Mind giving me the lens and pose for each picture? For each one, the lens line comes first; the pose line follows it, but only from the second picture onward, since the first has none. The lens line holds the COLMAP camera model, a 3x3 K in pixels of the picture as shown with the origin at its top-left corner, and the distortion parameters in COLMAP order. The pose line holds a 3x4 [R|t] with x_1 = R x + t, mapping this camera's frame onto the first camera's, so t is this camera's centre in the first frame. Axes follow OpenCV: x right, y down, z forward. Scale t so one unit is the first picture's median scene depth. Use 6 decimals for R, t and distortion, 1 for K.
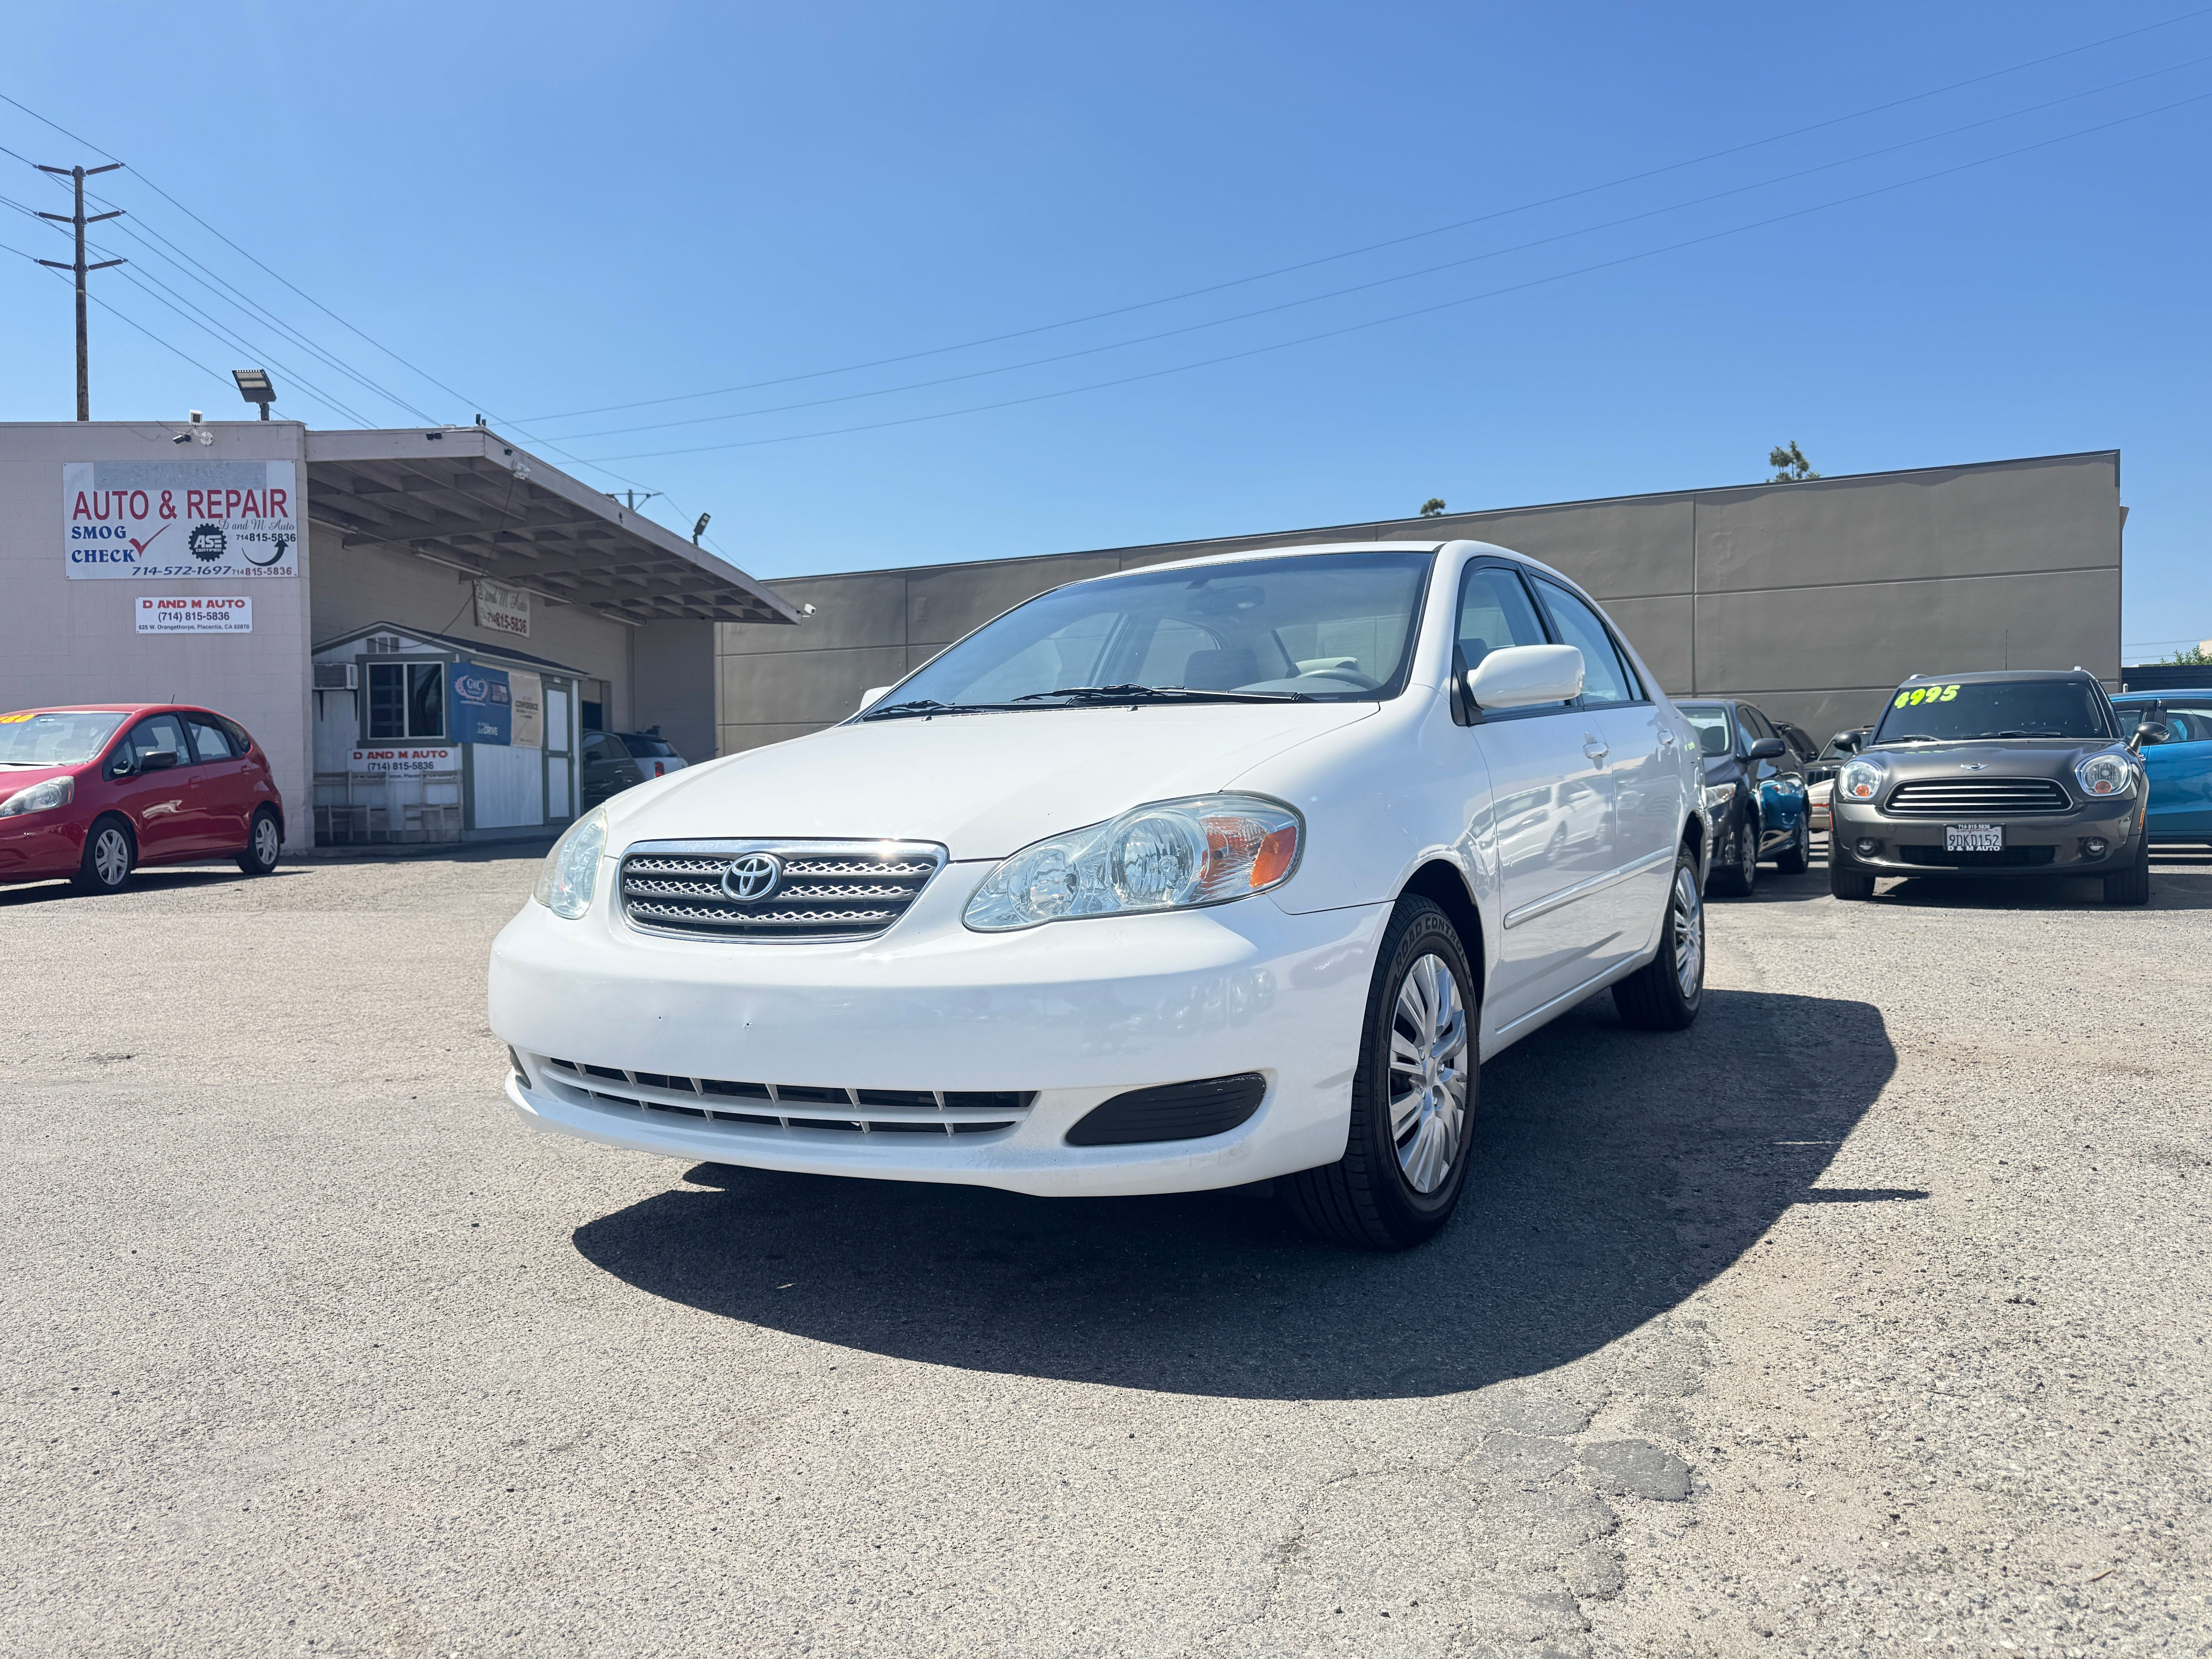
lens RADIAL K [[1653.5, 0, 1091.8], [0, 1653.5, 803.9], [0, 0, 1]] dist [-0.022223, 0.063600]
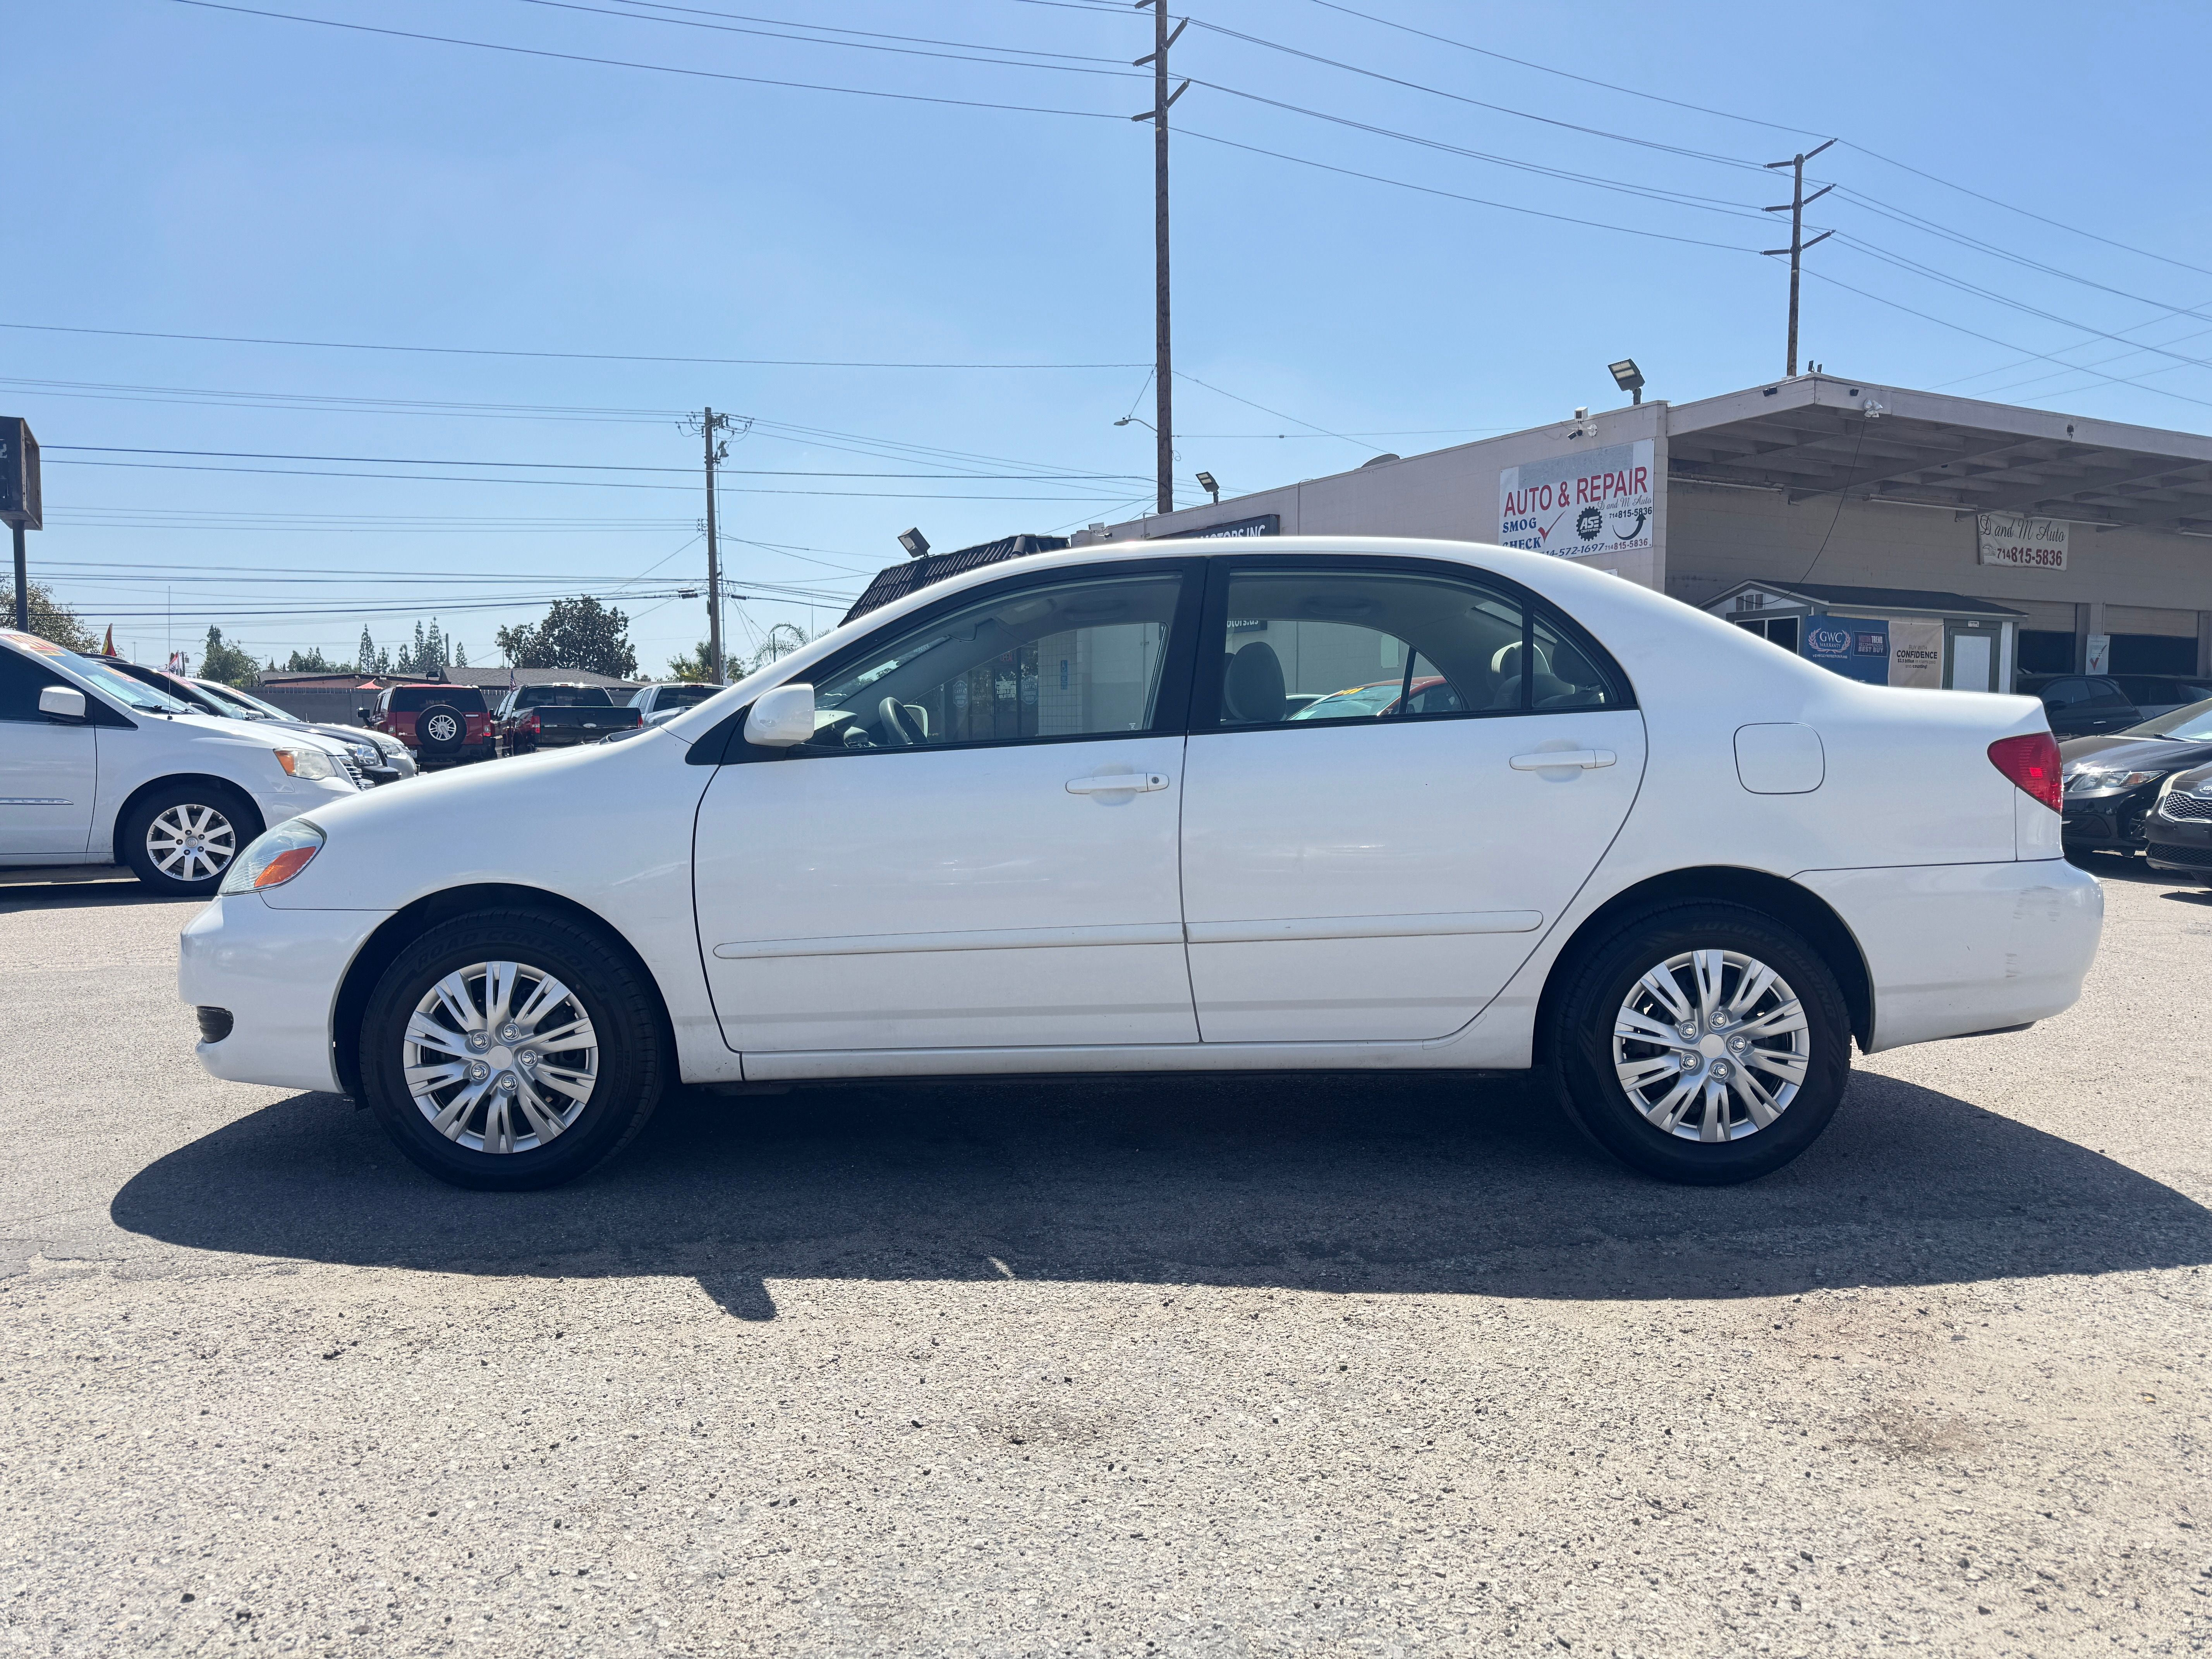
lens RADIAL K [[1608.1, 0, 1106.0], [0, 1608.1, 829.5], [0, 0, 1]] dist [0.083333, -0.068249]
pose [[0.513333, 0.060846, -0.856030, 0.262112], [-0.012970, 0.997920, 0.063154, -0.014616], [0.858091, -0.021316, 0.513054, 0.138234]]
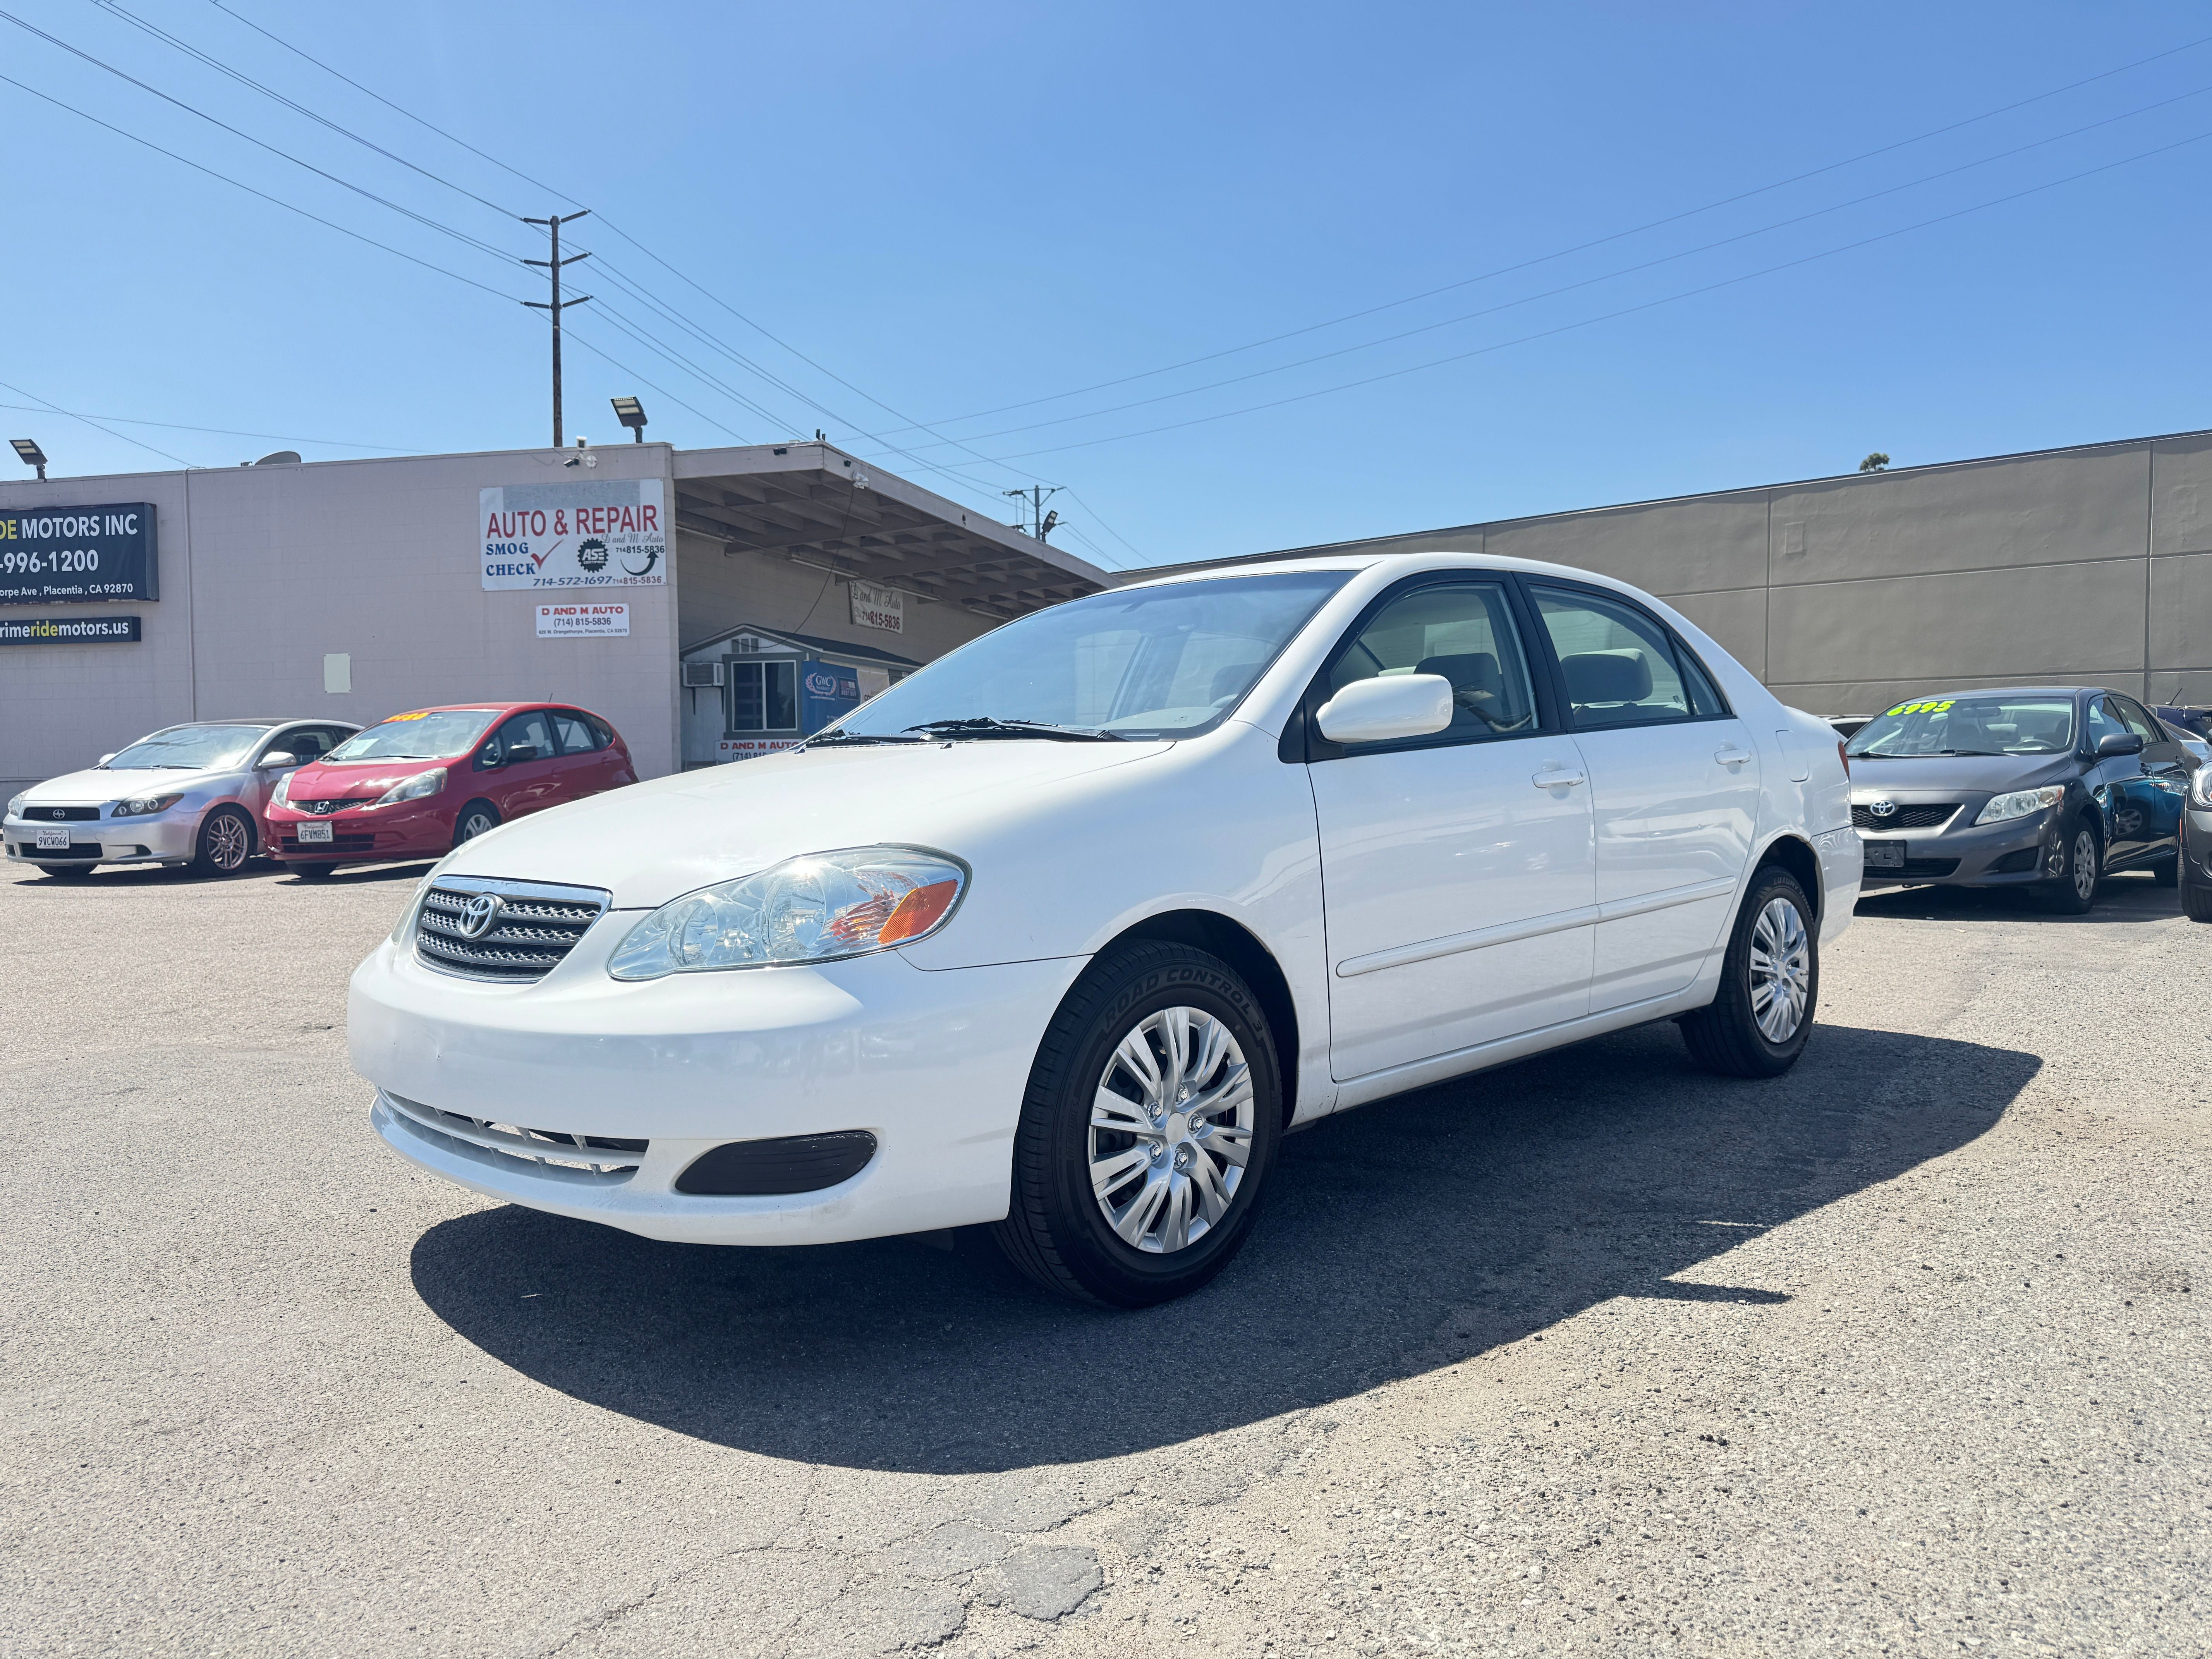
lens RADIAL K [[1608.1, 0, 1106.0], [0, 1608.1, 829.5], [0, 0, 1]] dist [0.083333, -0.068249]
pose [[0.970069, 0.014075, -0.242422, 0.070802], [-0.007230, 0.999550, 0.029105, -0.007247], [0.242723, -0.026481, 0.969734, 0.013682]]
